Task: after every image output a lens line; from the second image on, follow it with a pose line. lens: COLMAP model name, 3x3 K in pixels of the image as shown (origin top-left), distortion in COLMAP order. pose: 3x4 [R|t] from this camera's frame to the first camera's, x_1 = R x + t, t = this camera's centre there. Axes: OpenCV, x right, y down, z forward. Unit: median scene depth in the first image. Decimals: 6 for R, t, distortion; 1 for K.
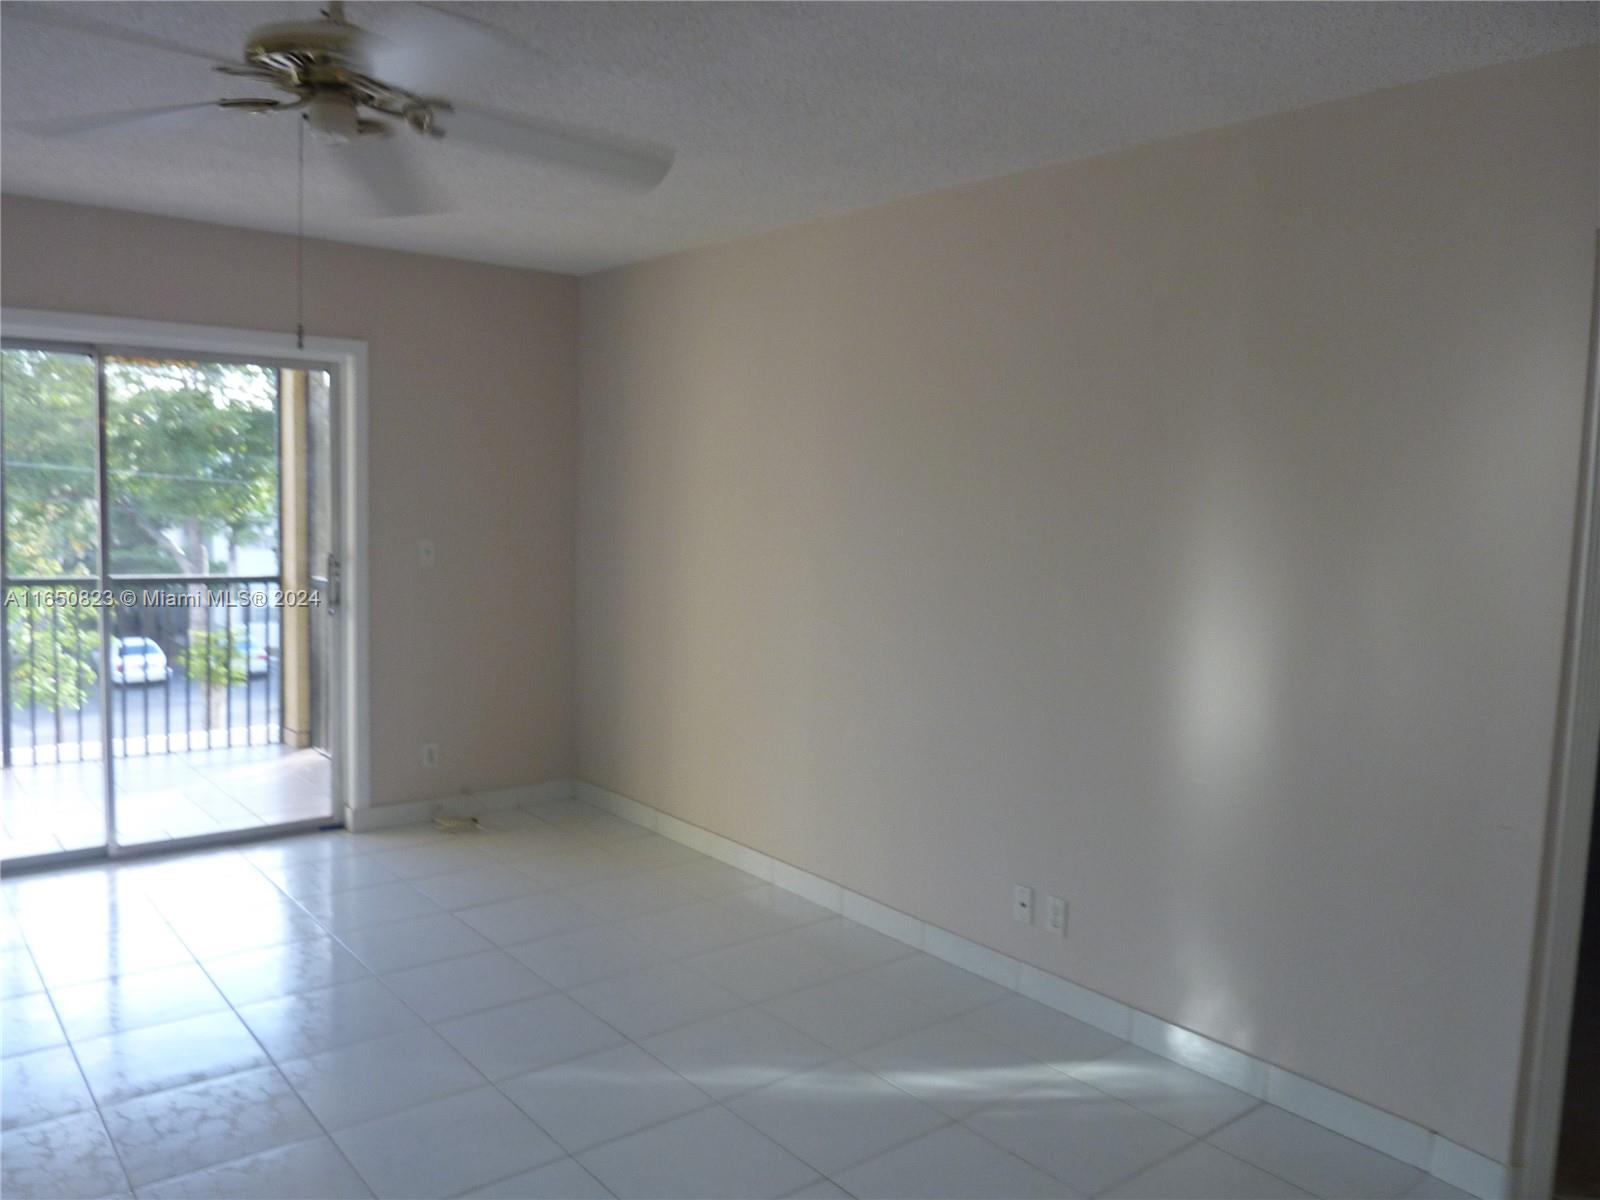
lens RADIAL K [[1230.2, 0, 804.5], [0, 1230.2, 593.7], [0, 0, 1]] dist [-0.021149, -0.015299]
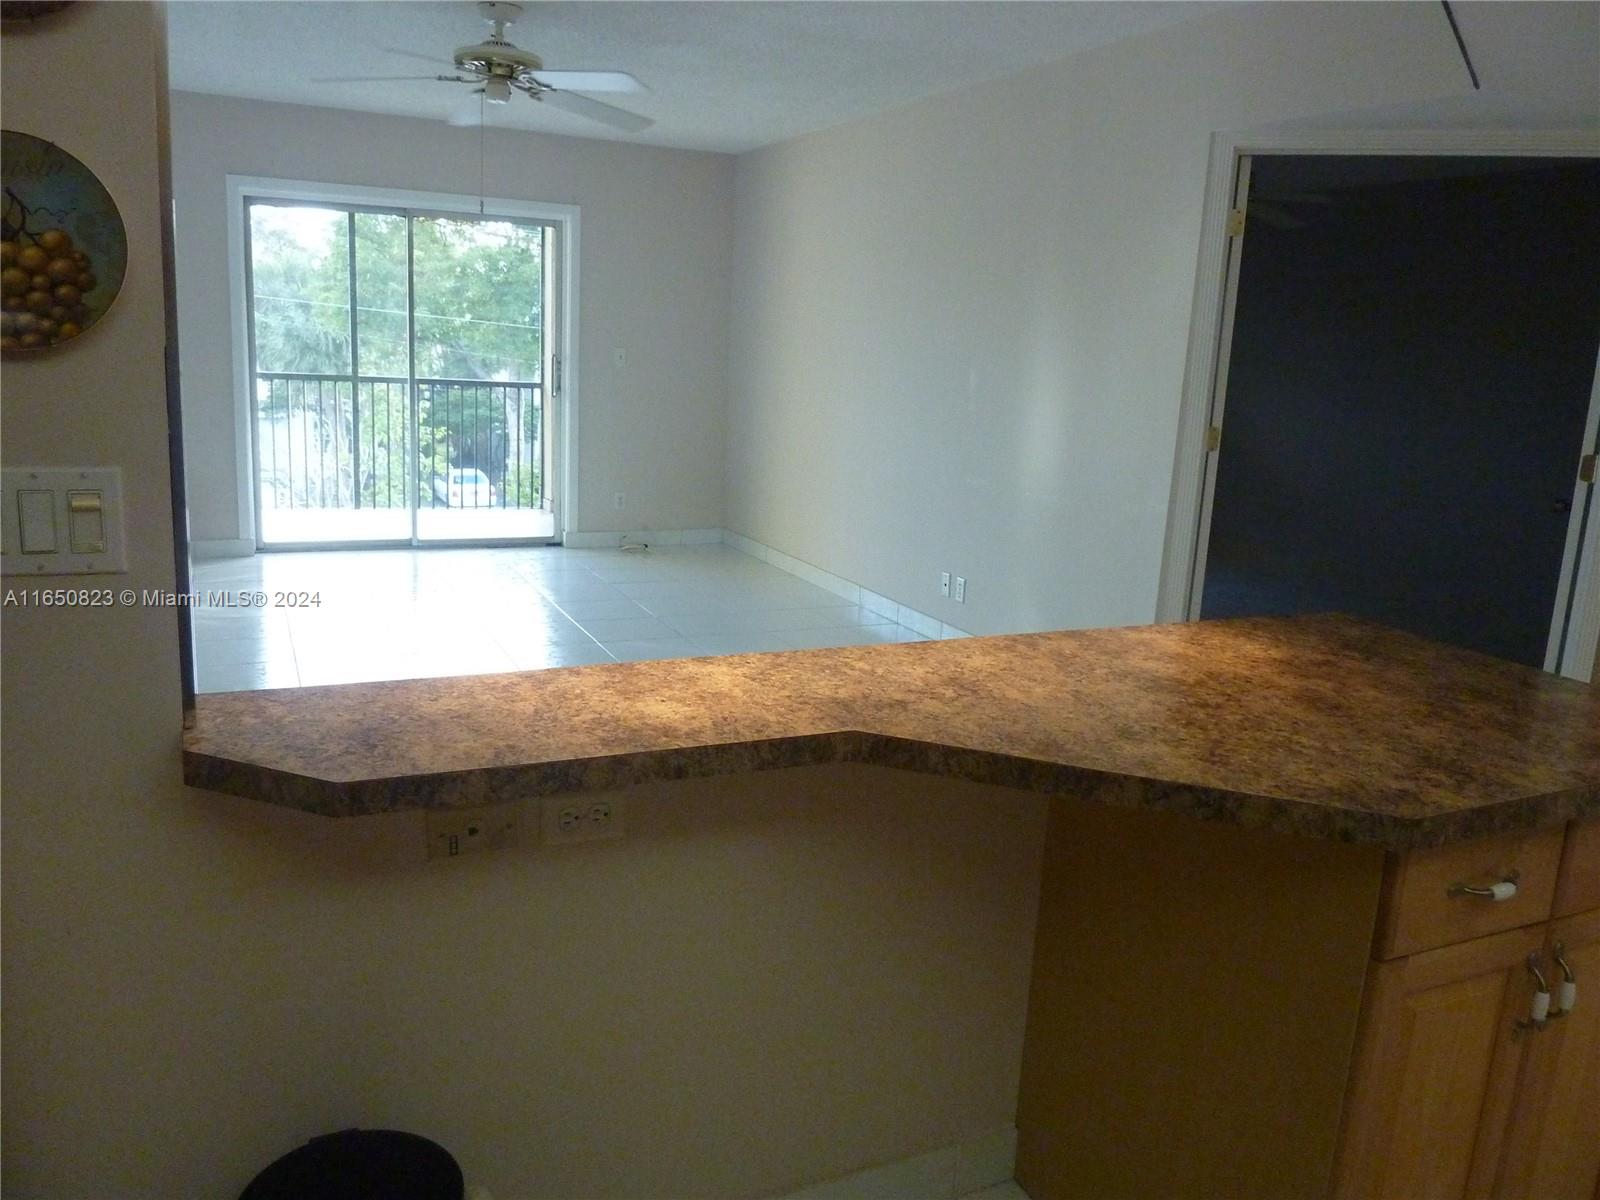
lens RADIAL K [[1230.2, 0, 804.5], [0, 1230.2, 593.7], [0, 0, 1]] dist [-0.021149, -0.015299]
pose [[0.970046, 0.068471, -0.233071, 0.193683], [-0.042831, 0.992631, 0.113350, 0.052823], [0.239115, -0.099972, 0.965831, -0.272830]]
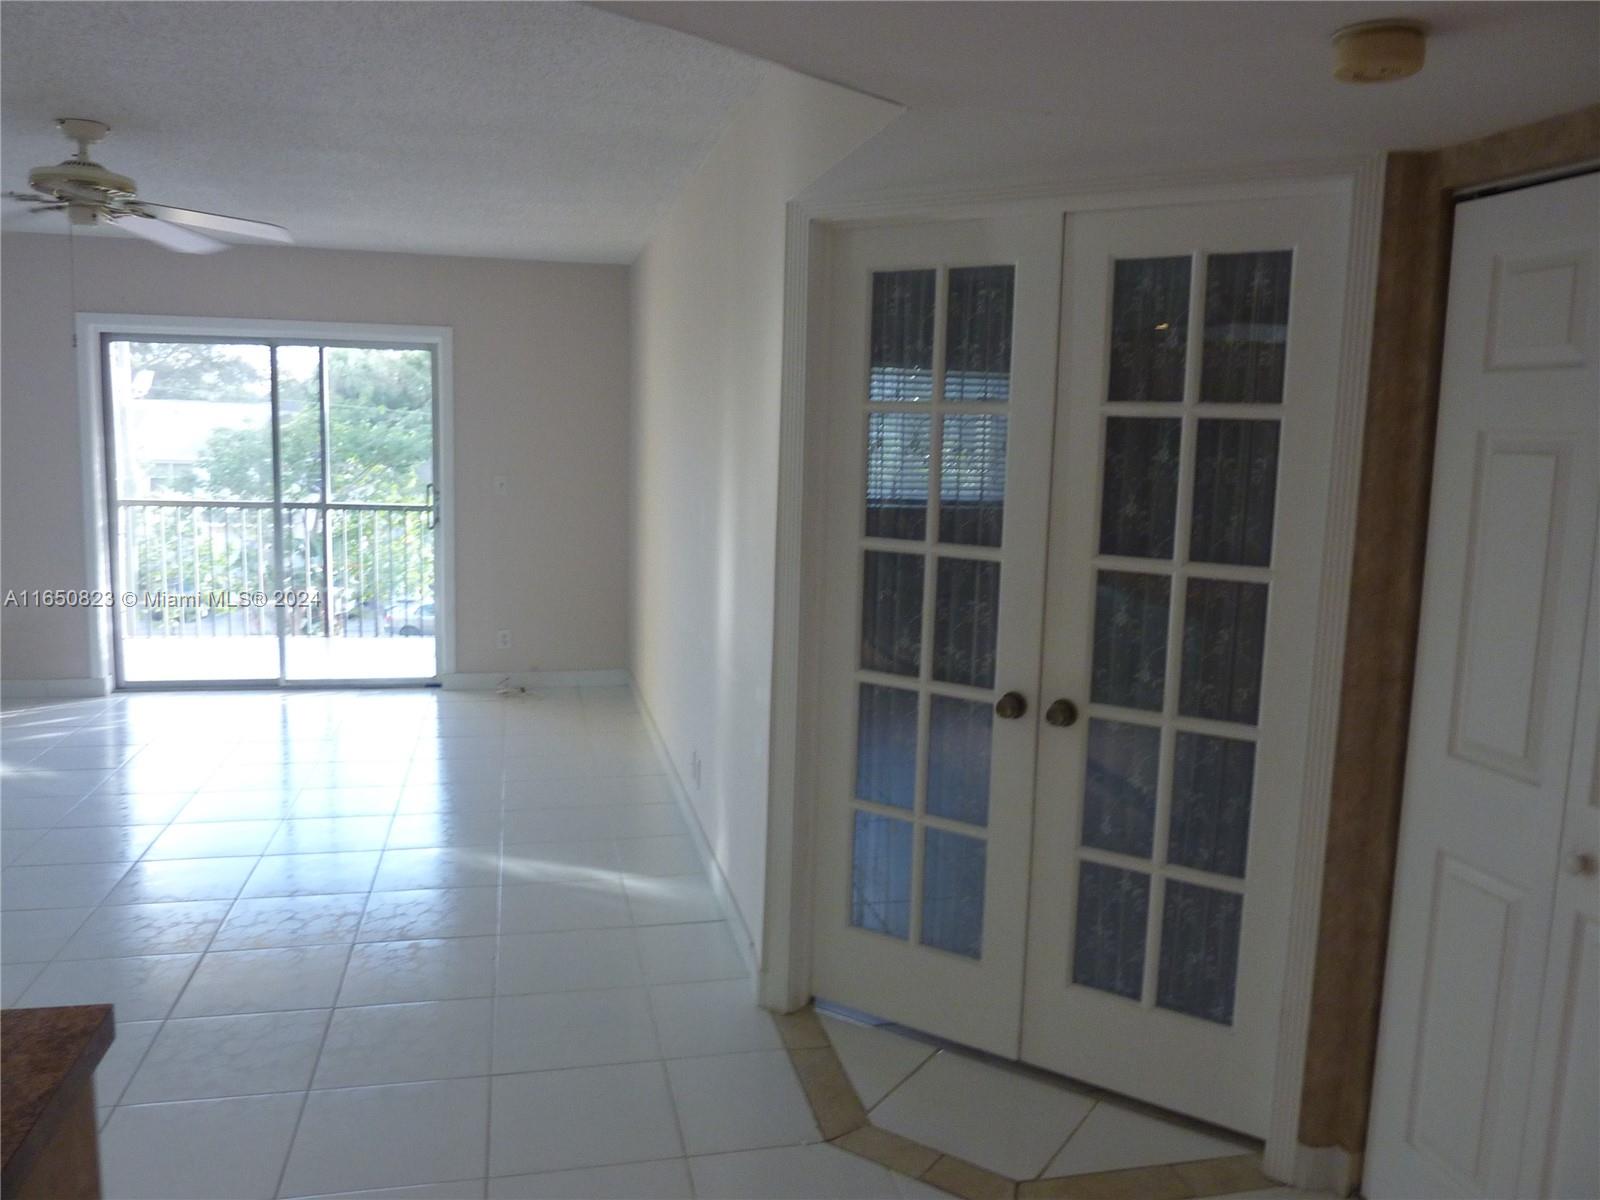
lens RADIAL K [[1230.2, 0, 804.5], [0, 1230.2, 593.7], [0, 0, 1]] dist [-0.021149, -0.015299]
pose [[0.900212, 0.052654, -0.432256, 0.435380], [-0.039134, 0.998428, 0.040119, 0.013250], [0.433689, -0.019200, 0.900858, -0.040909]]
